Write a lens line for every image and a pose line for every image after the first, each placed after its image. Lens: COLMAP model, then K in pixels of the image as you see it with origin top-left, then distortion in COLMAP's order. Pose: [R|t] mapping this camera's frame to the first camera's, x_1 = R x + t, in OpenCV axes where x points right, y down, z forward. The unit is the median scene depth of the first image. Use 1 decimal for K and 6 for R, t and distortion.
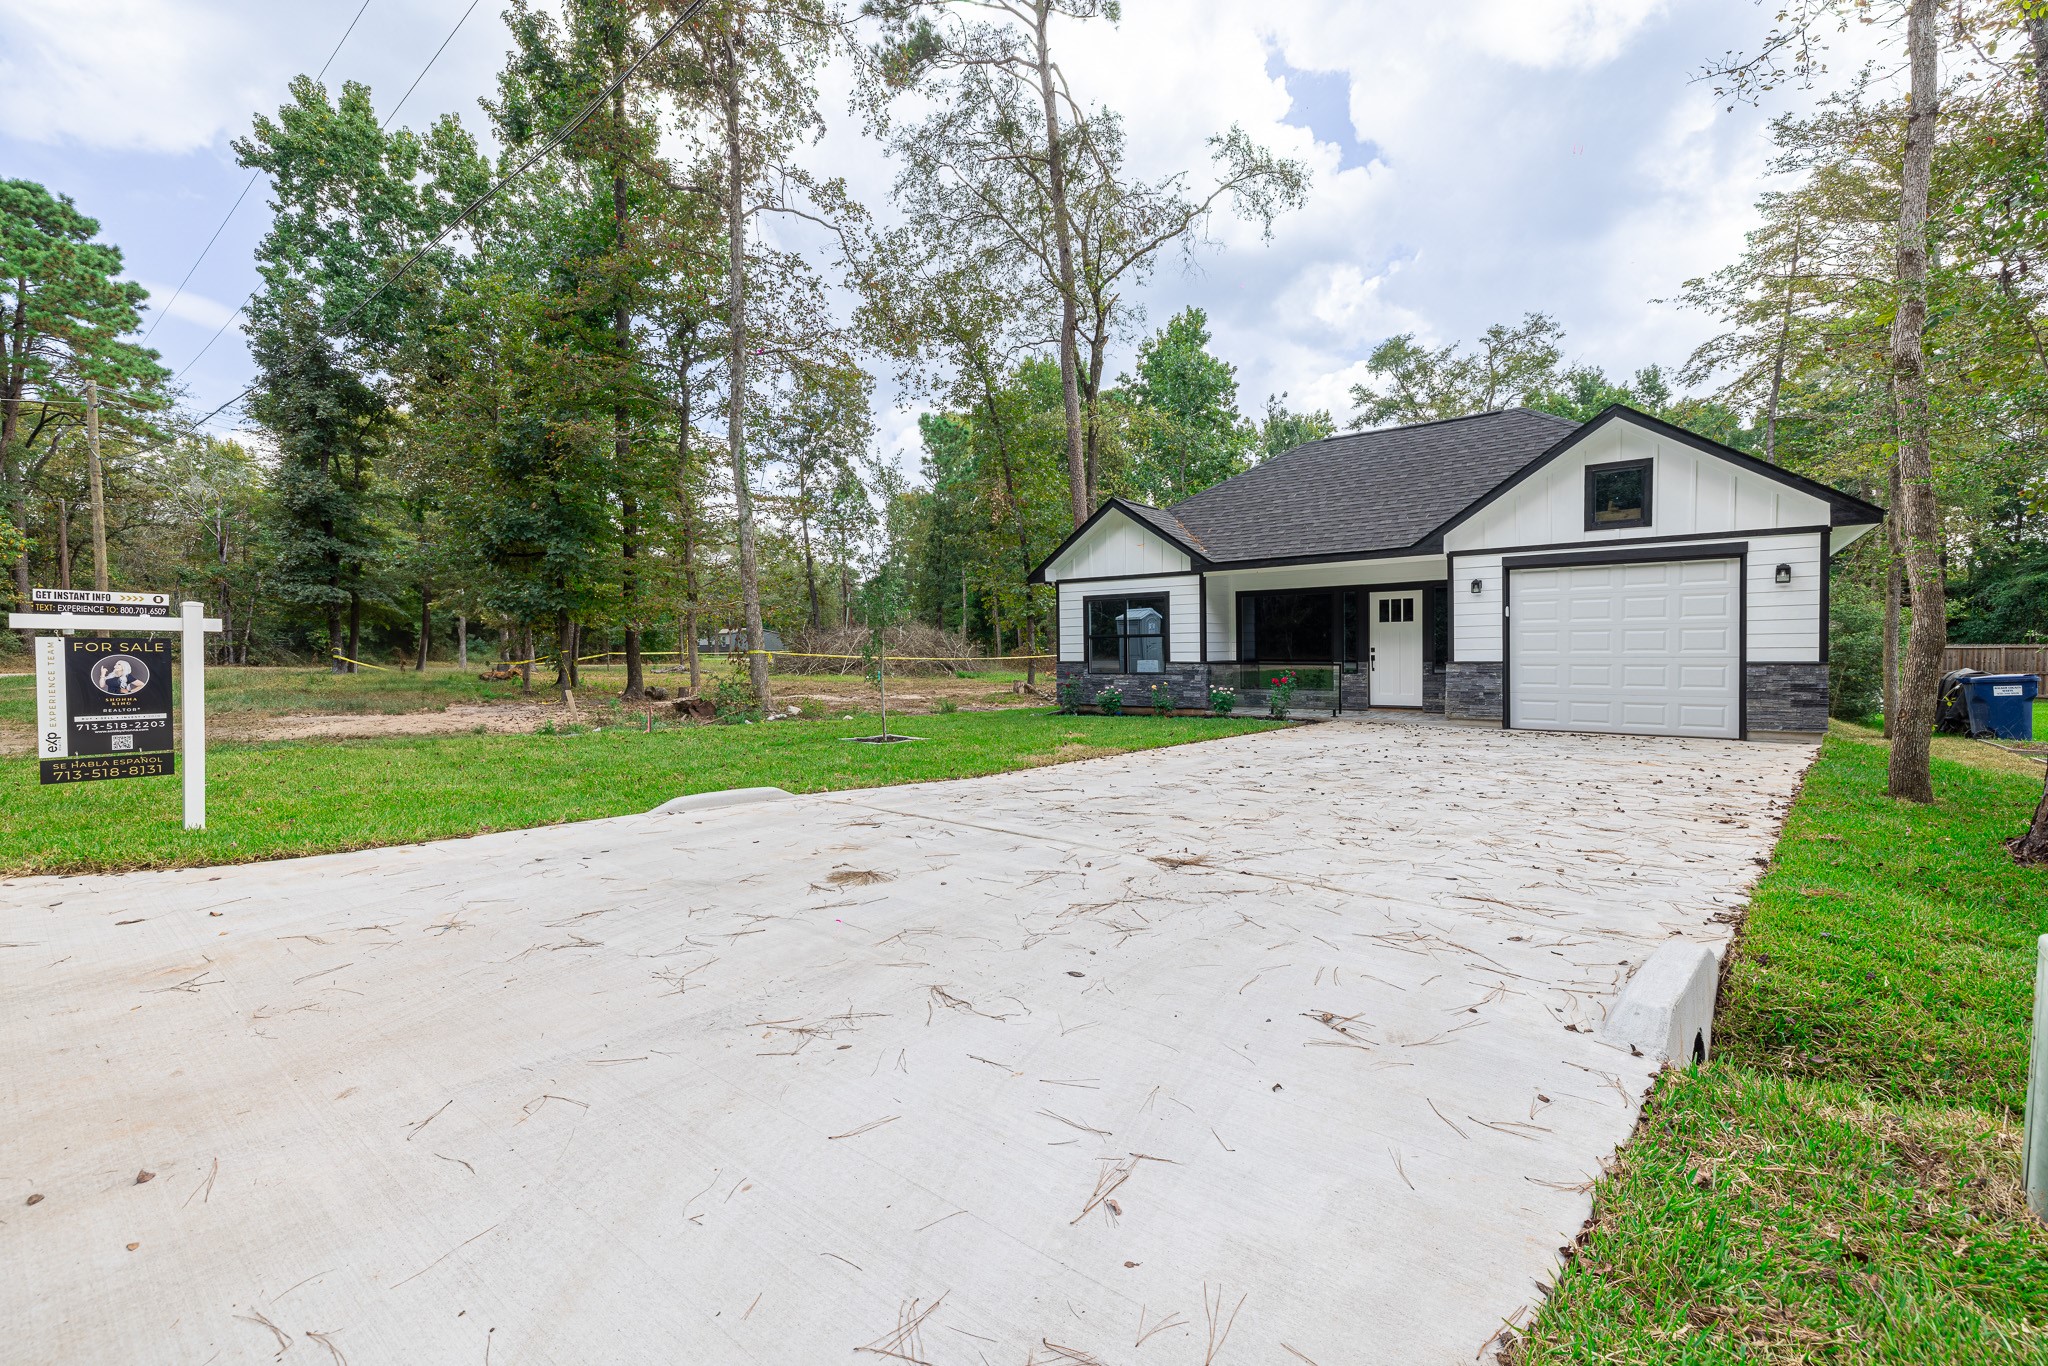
lens RADIAL K [[857.1, 0, 1019.2], [0, 857.1, 675.6], [0, 0, 1]] dist [0.001016, 0.000247]
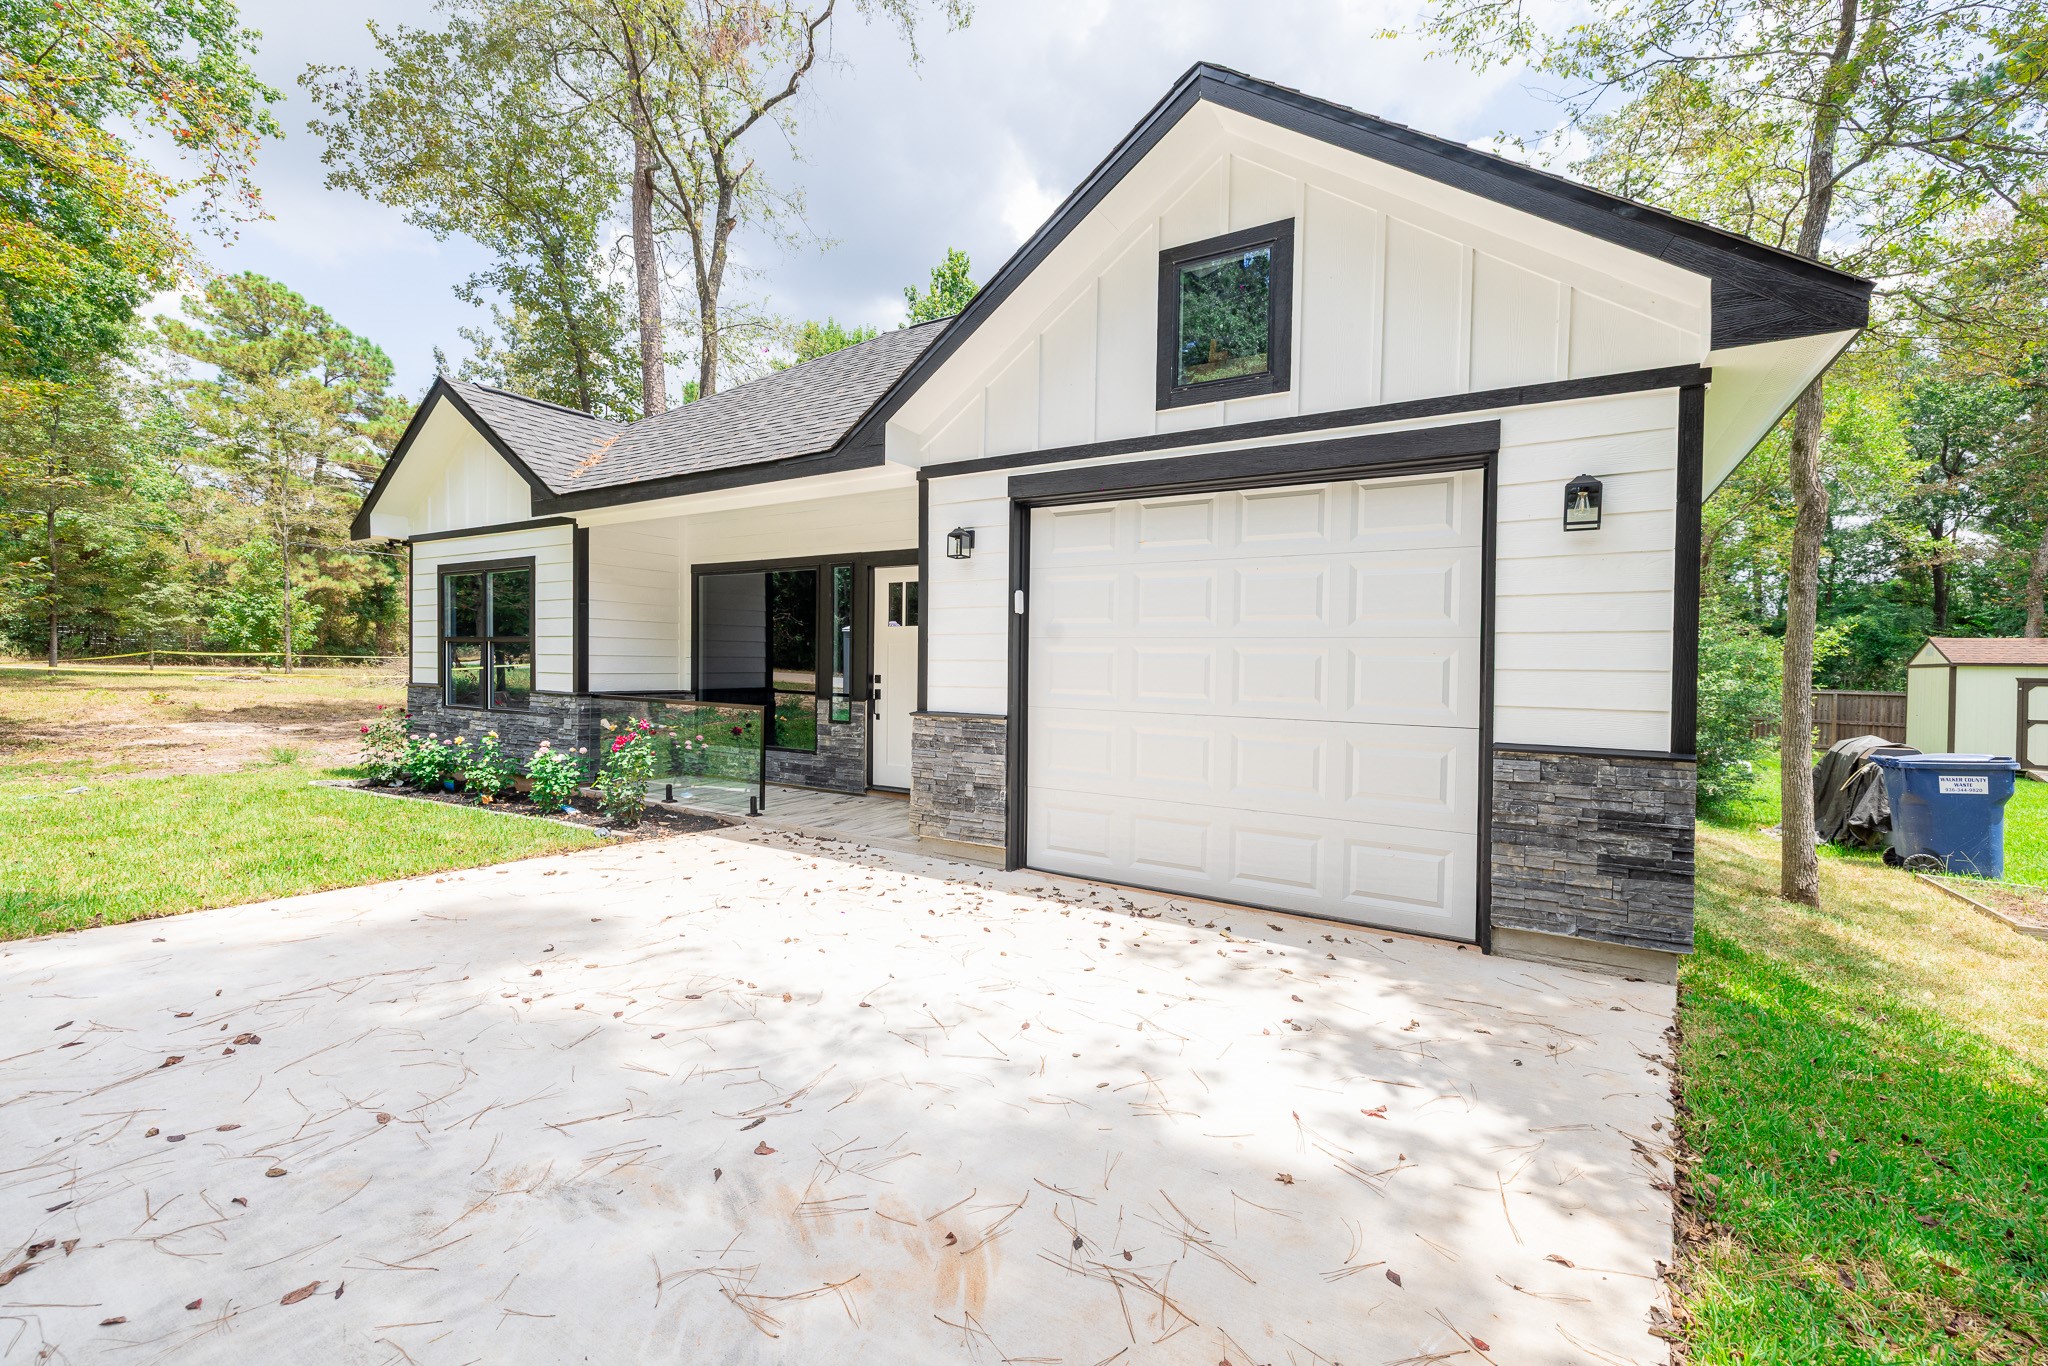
lens RADIAL K [[857.1, 0, 1016.9], [0, 857.1, 676.5], [0, 0, 1]] dist [0.001016, 0.000247]
pose [[0.992262, 0.028799, 0.120773, 0.445004], [-0.026449, 0.999429, -0.021017, -0.023503], [-0.121309, 0.017660, 0.992458, 0.488256]]
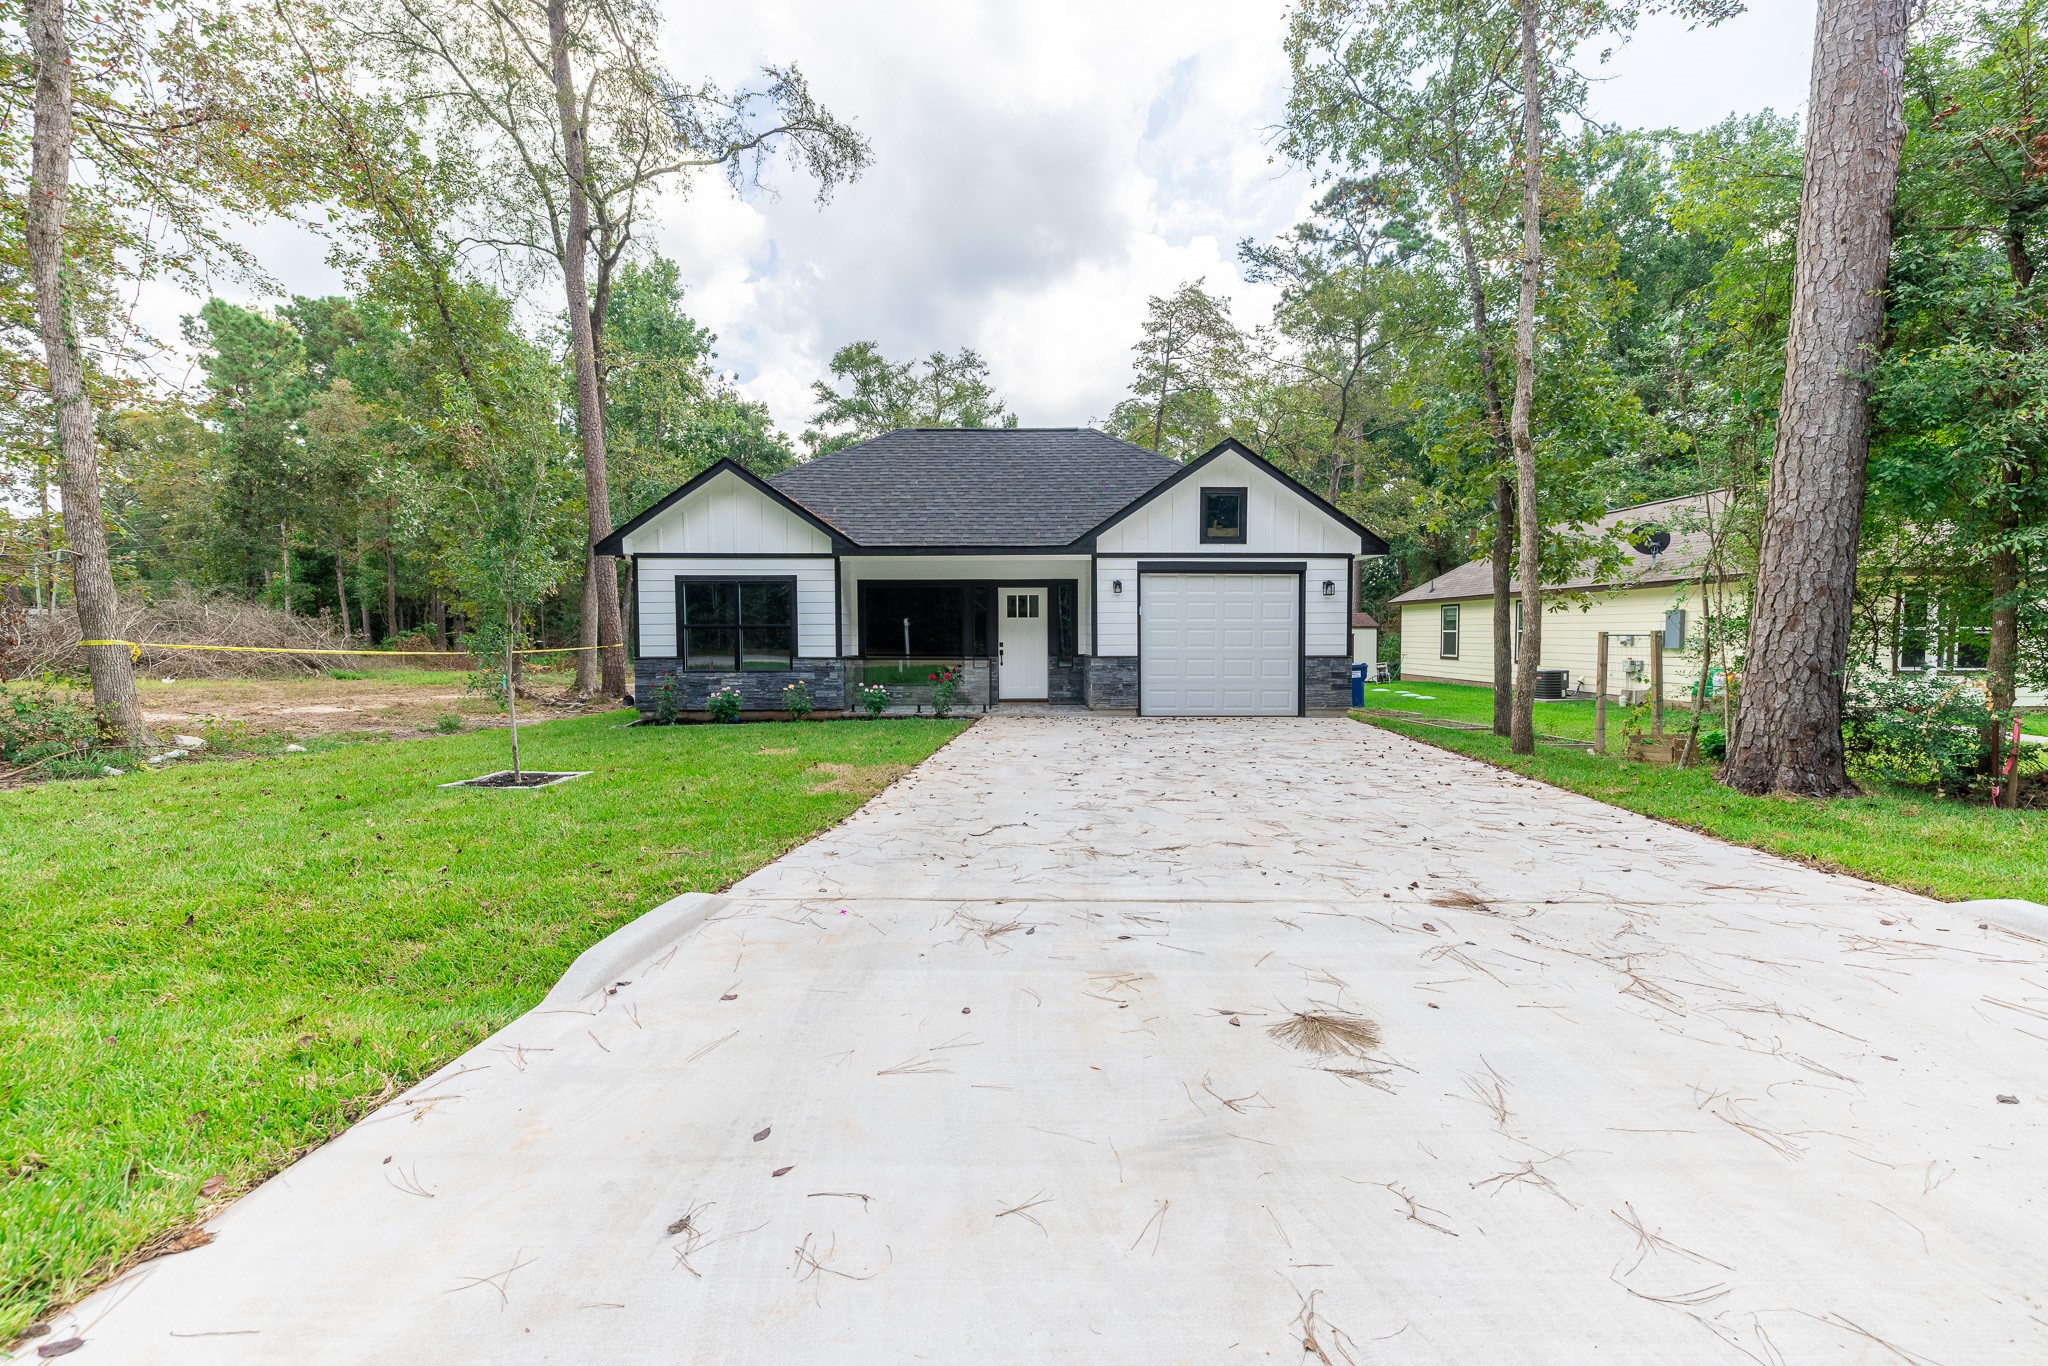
lens RADIAL K [[857.1, 0, 1014.5], [0, 857.1, 677.0], [0, 0, 1]] dist [0.001016, 0.000247]
pose [[0.772423, -0.019262, 0.634816, -0.225183], [0.013252, 0.999811, 0.014211, -0.006054], [-0.634970, -0.002564, 0.772532, 0.212977]]
